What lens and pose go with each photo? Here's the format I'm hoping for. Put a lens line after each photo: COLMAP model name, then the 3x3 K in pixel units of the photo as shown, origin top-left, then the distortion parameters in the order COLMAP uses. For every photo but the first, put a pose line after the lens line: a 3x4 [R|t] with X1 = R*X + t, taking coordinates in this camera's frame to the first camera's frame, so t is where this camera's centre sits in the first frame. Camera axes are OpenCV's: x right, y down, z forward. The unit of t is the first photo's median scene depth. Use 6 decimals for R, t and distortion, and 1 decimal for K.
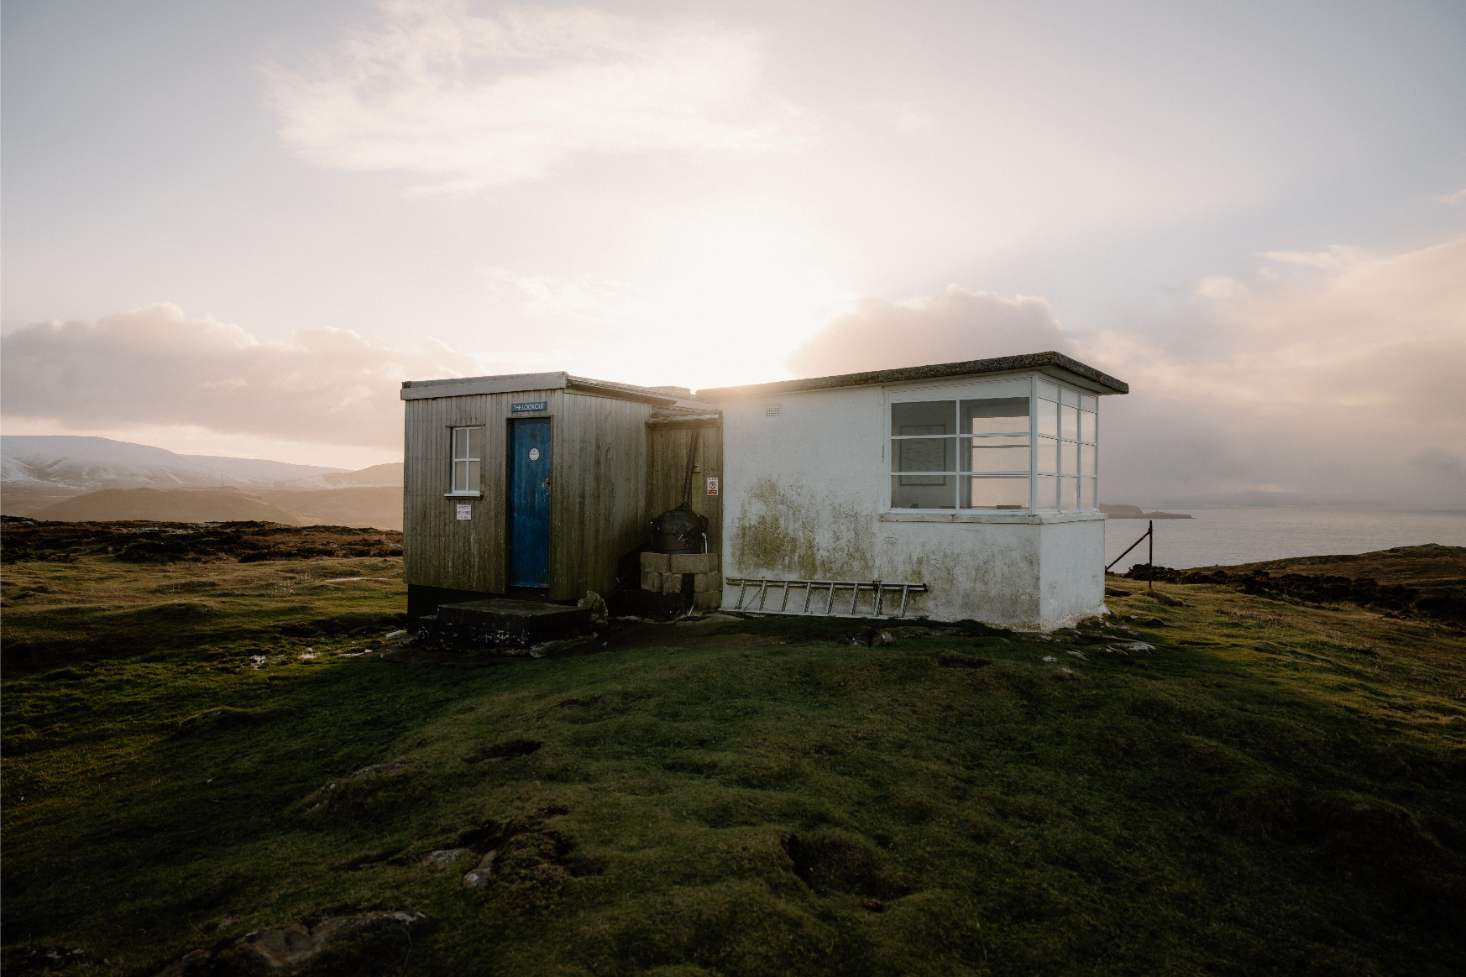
lens RADIAL K [[1037.6, 0, 735.6], [0, 1037.6, 496.7], [0, 0, 1]] dist [-0.104137, -0.002892]
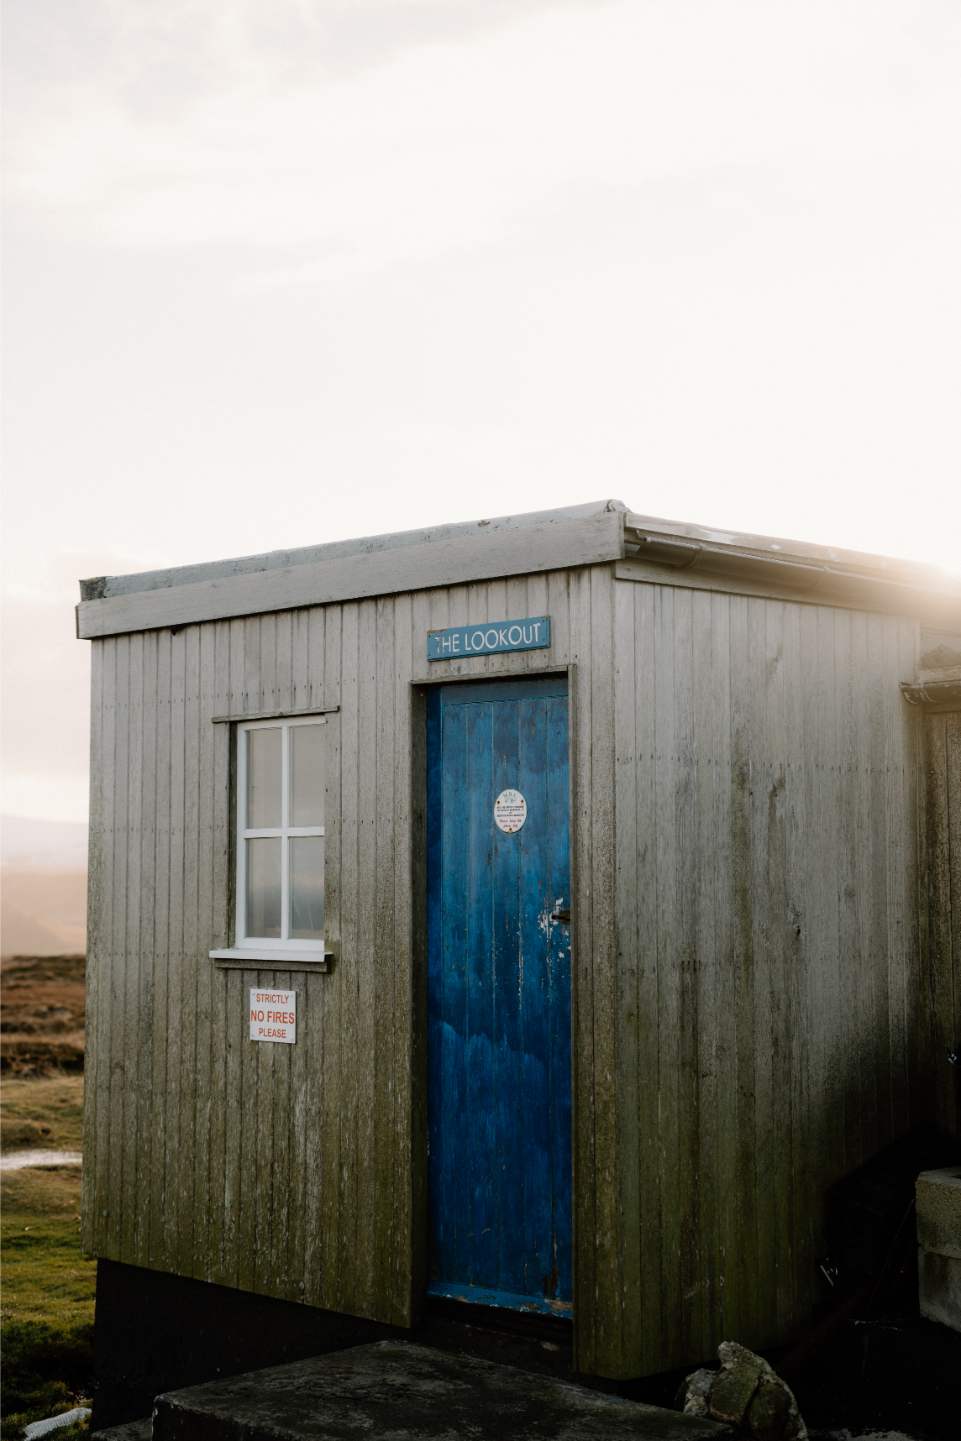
lens RADIAL K [[2162.5, 0, 486.1], [0, 2162.5, 722.0], [0, 0, 1]] dist [0.213765, 0.000000]
pose [[0.977642, -0.029888, -0.208140, -0.079649], [0.014945, 0.997220, -0.072999, -0.022291], [0.209743, 0.068256, 0.975371, 0.431128]]
